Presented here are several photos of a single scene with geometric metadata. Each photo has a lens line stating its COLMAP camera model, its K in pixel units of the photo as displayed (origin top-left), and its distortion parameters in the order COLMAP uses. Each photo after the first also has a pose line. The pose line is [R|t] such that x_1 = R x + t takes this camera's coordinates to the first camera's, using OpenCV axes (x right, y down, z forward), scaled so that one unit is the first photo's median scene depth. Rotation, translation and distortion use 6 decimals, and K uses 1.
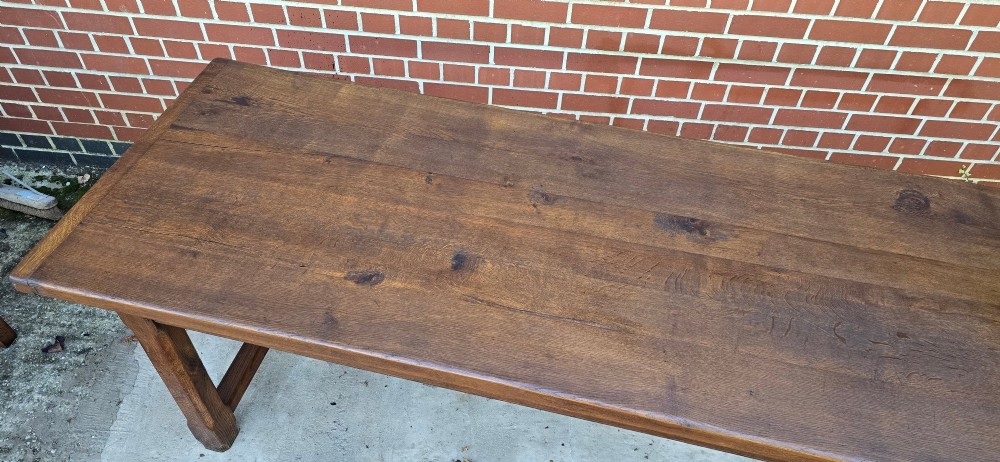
lens RADIAL K [[672.0, 0, 495.1], [0, 672.0, 229.6], [0, 0, 1]] dist [0.063524, -0.063255]
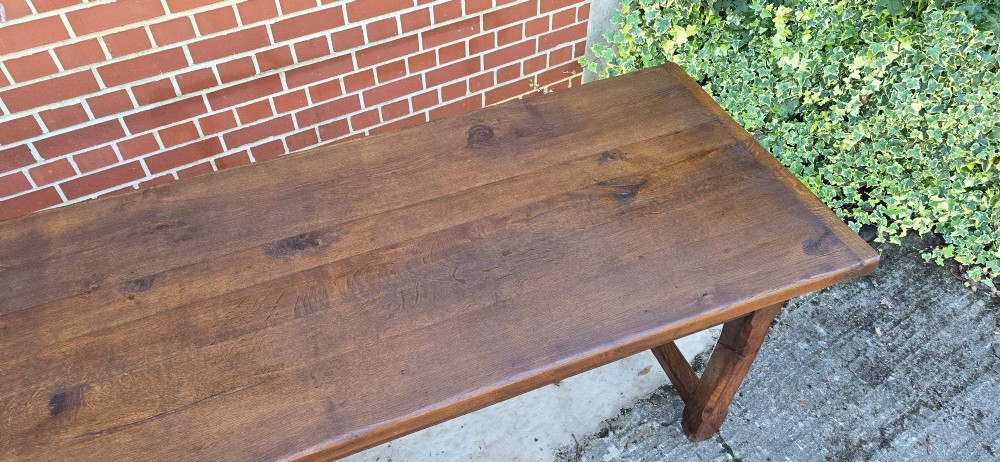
lens RADIAL K [[672.0, 0, 490.2], [0, 672.0, 228.1], [0, 0, 1]] dist [0.063524, -0.063255]
pose [[0.828092, -0.431168, 0.358269, 0.128189], [0.432794, 0.897912, 0.080267, 0.011289], [-0.356303, 0.088589, 0.930161, -0.012294]]
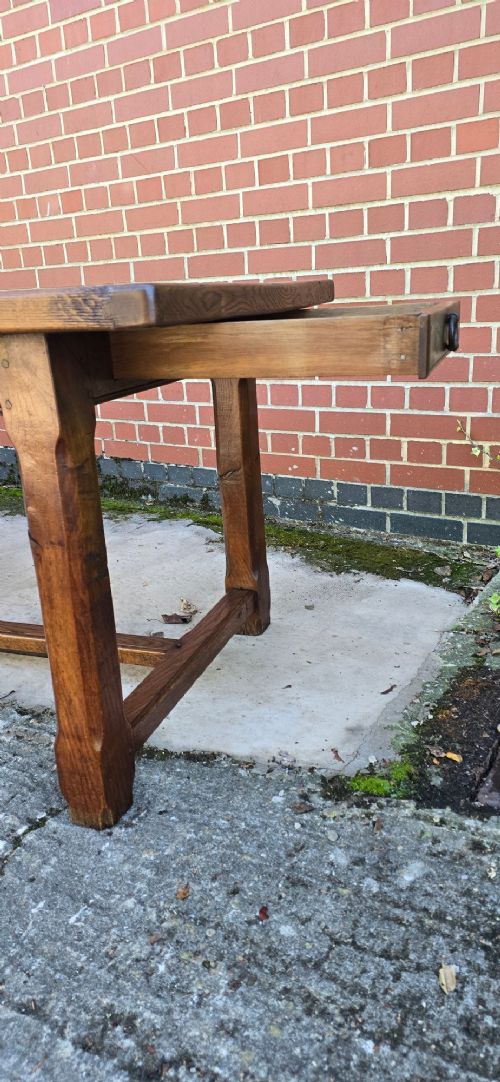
lens RADIAL K [[727.1, 0, 243.7], [0, 727.1, 522.6], [0, 0, 1]] dist [0.063524, -0.063255]
pose [[0.877406, 0.069770, -0.474648, 0.984410], [-0.287344, 0.868702, -0.403473, 0.489316], [0.384178, 0.490397, 0.782252, 0.305167]]
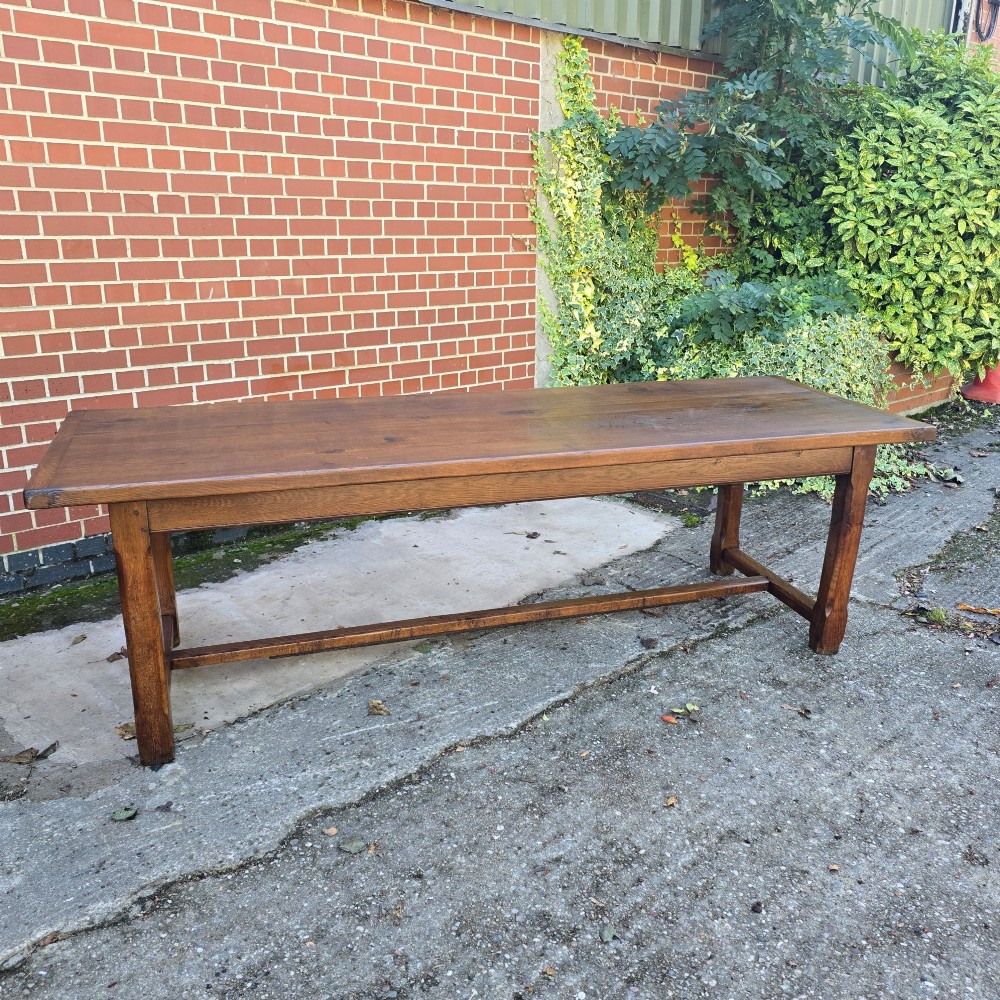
lens RADIAL K [[892.1, 0, 503.6], [0, 892.1, 494.3], [0, 0, 1]] dist [0.075349, -0.080229]
pose [[0.693860, -0.231672, 0.681826, -0.825251], [0.535027, 0.799583, -0.272788, 0.683033], [-0.481979, 0.554072, 0.678749, -0.323196]]
